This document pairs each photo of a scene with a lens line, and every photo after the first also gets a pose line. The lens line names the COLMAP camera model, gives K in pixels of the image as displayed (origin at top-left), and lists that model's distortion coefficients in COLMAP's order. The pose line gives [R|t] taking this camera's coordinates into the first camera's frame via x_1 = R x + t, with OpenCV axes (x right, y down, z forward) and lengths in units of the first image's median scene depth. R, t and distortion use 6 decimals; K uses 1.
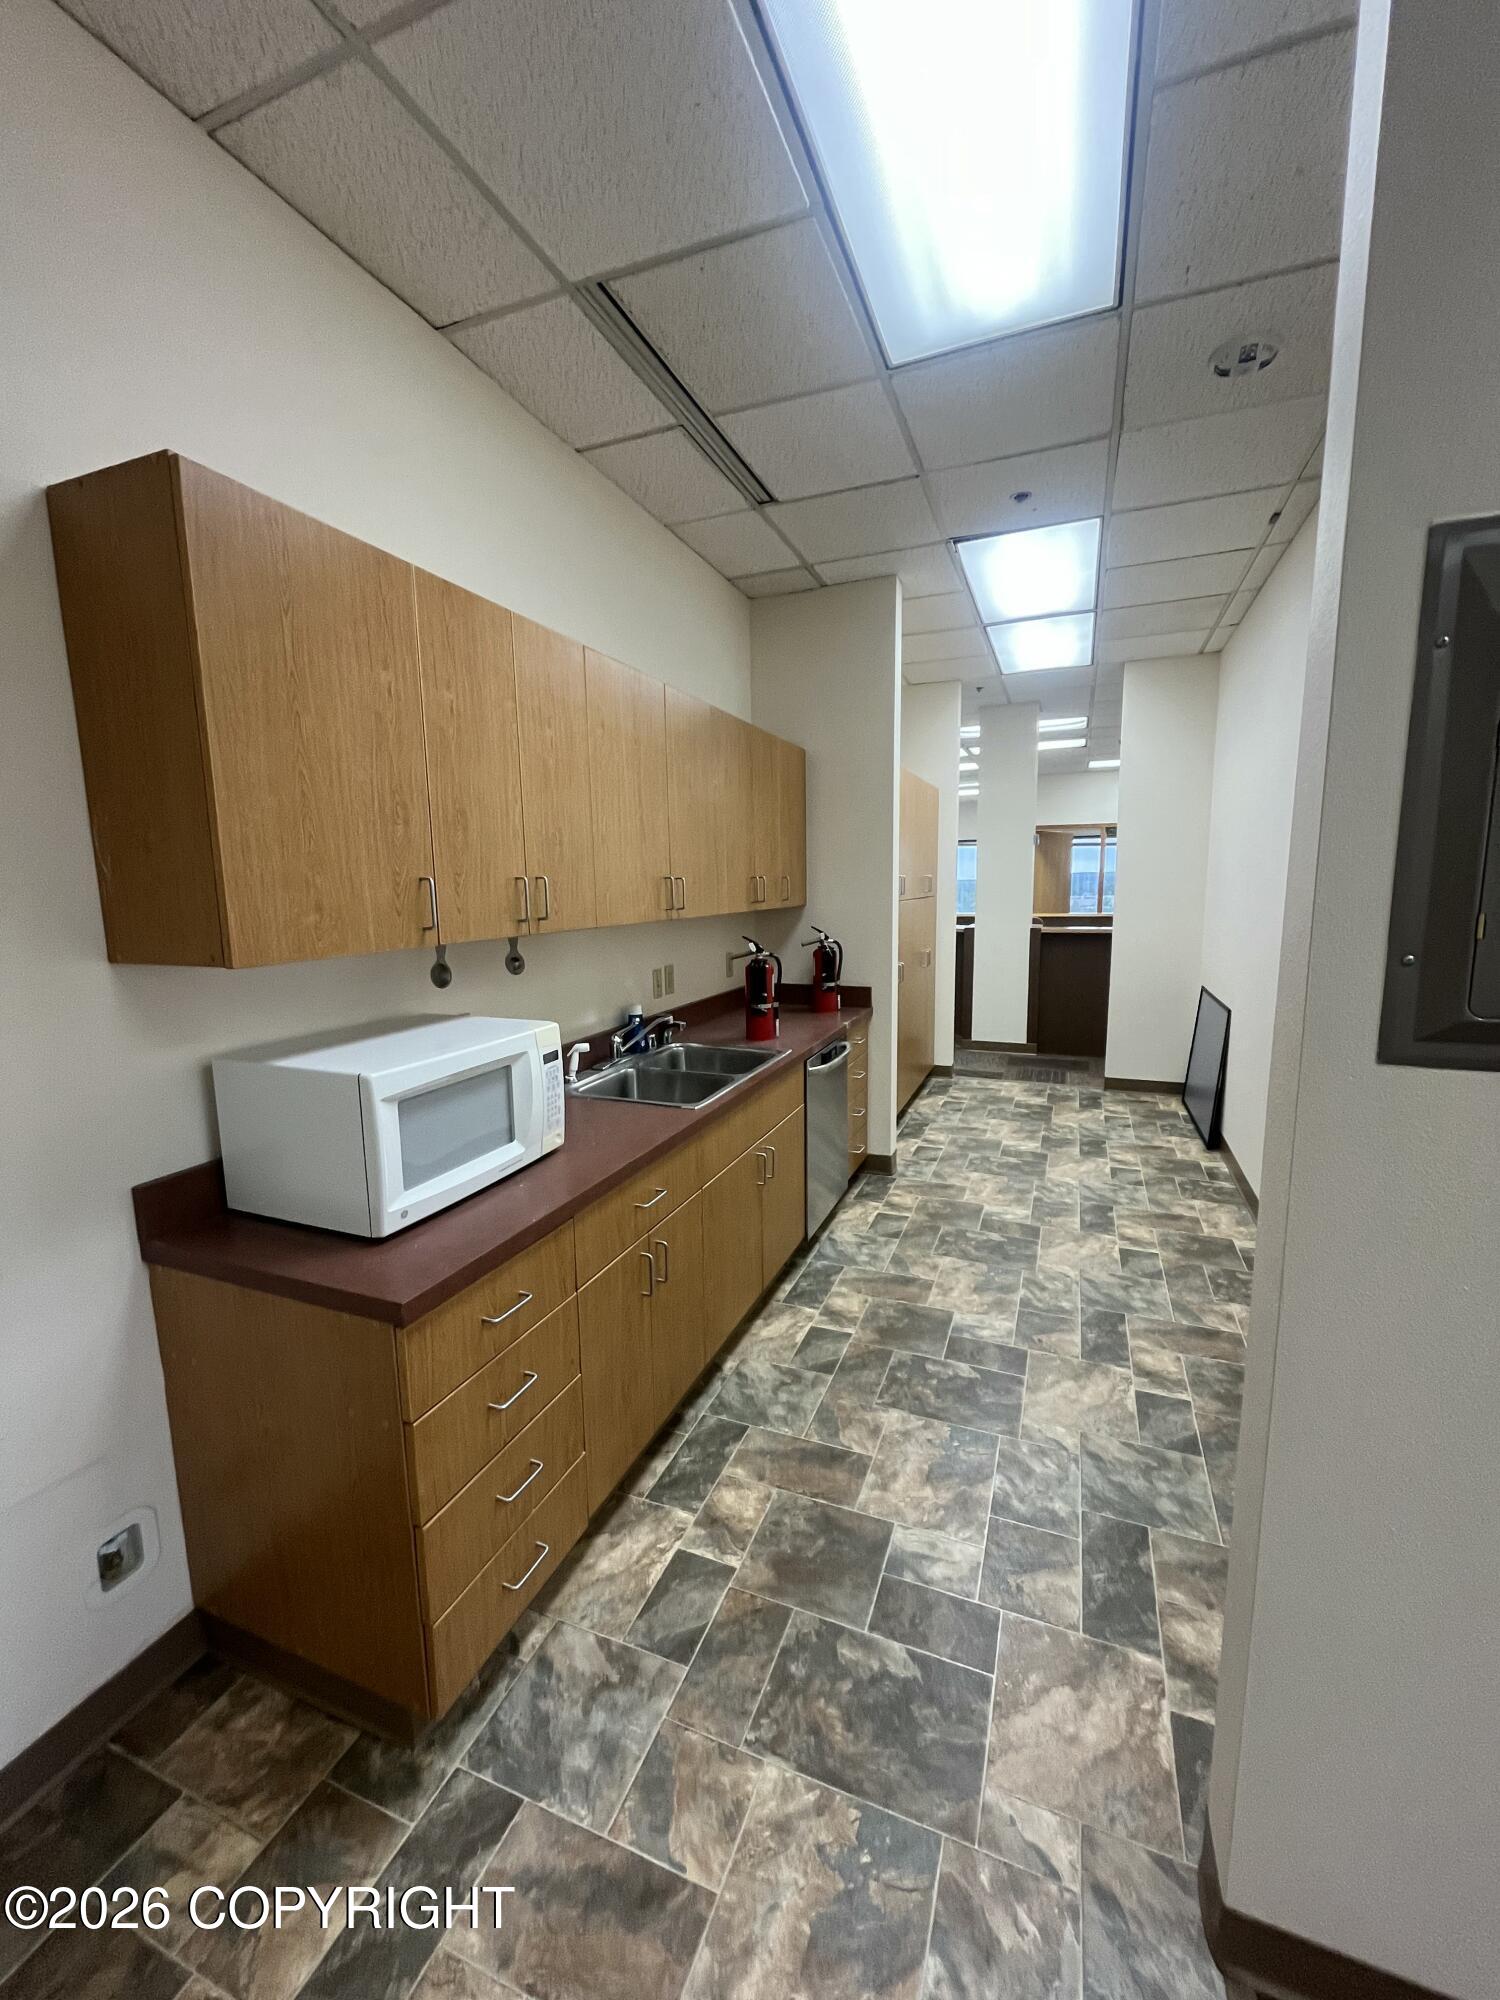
lens RADIAL K [[809.6, 0, 750.6], [0, 809.6, 1000.6], [0, 0, 1]] dist [0.000786, -0.000525]
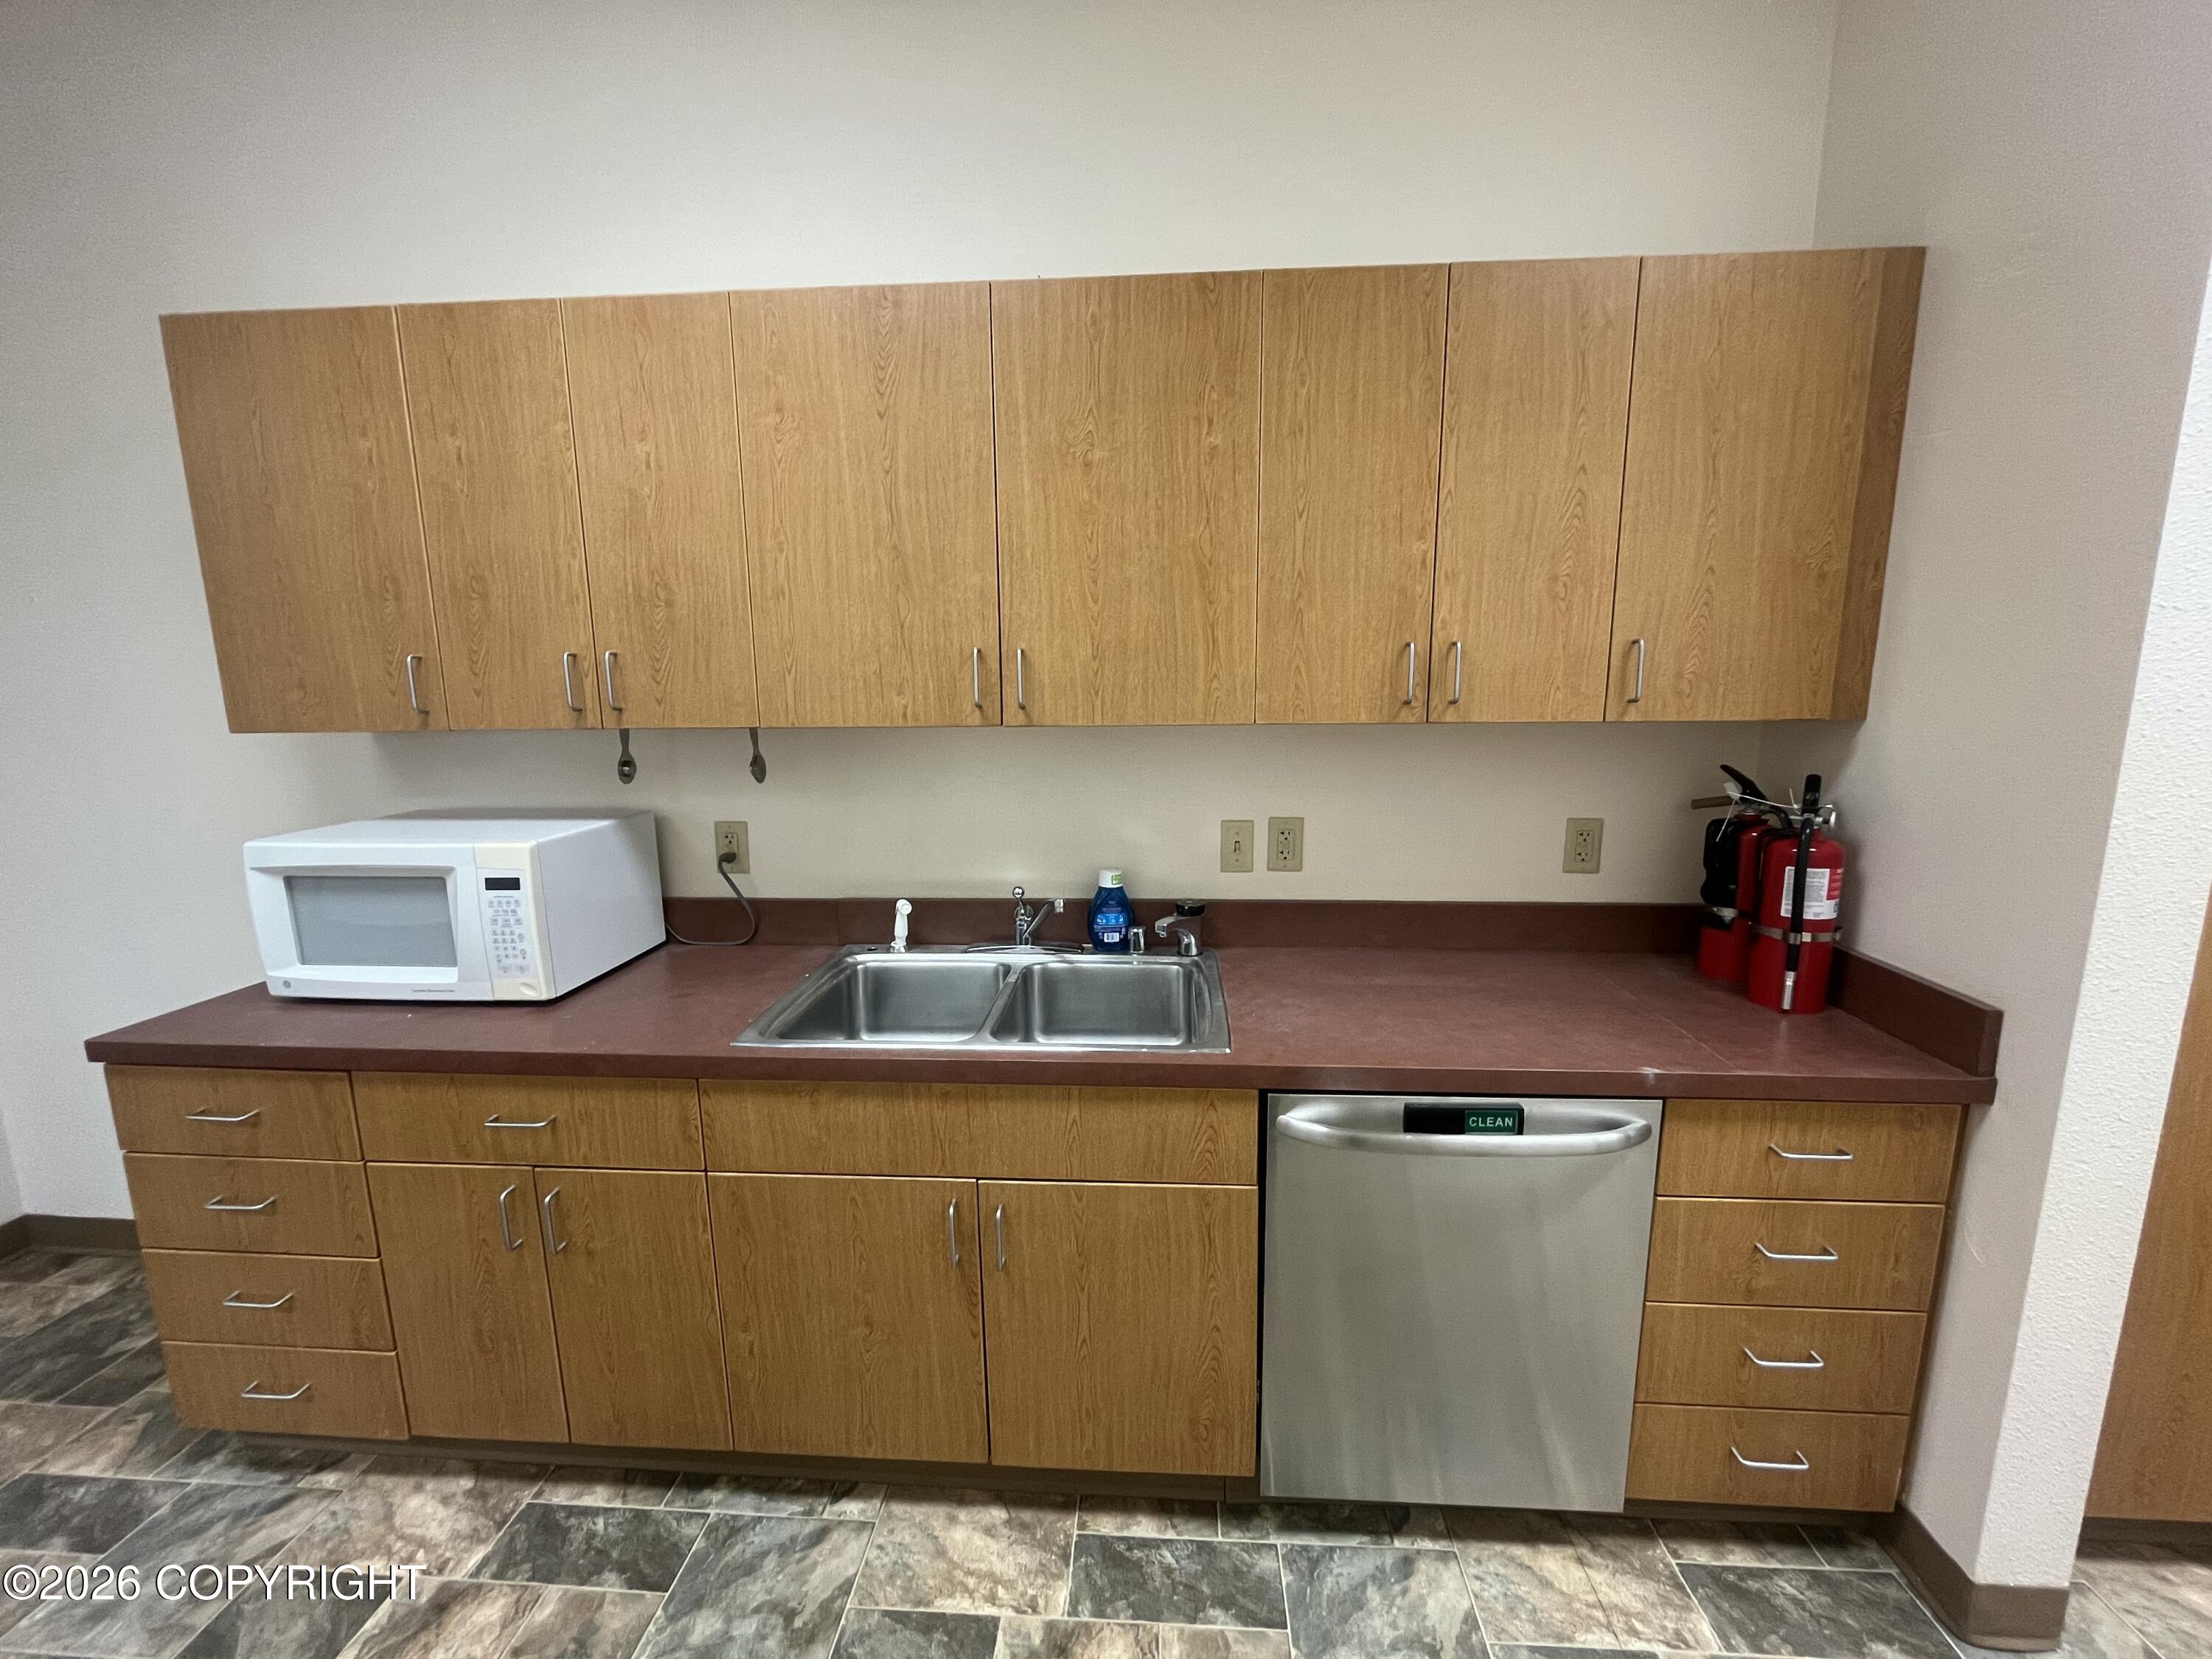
lens RADIAL K [[895.4, 0, 1111.6], [0, 895.4, 833.9], [0, 0, 1]] dist [0.000786, -0.000525]
pose [[0.307359, 0.172810, -0.935771, 0.732776], [-0.133554, 0.981473, 0.137384, -0.174851], [0.942175, 0.082750, 0.324744, 1.260150]]
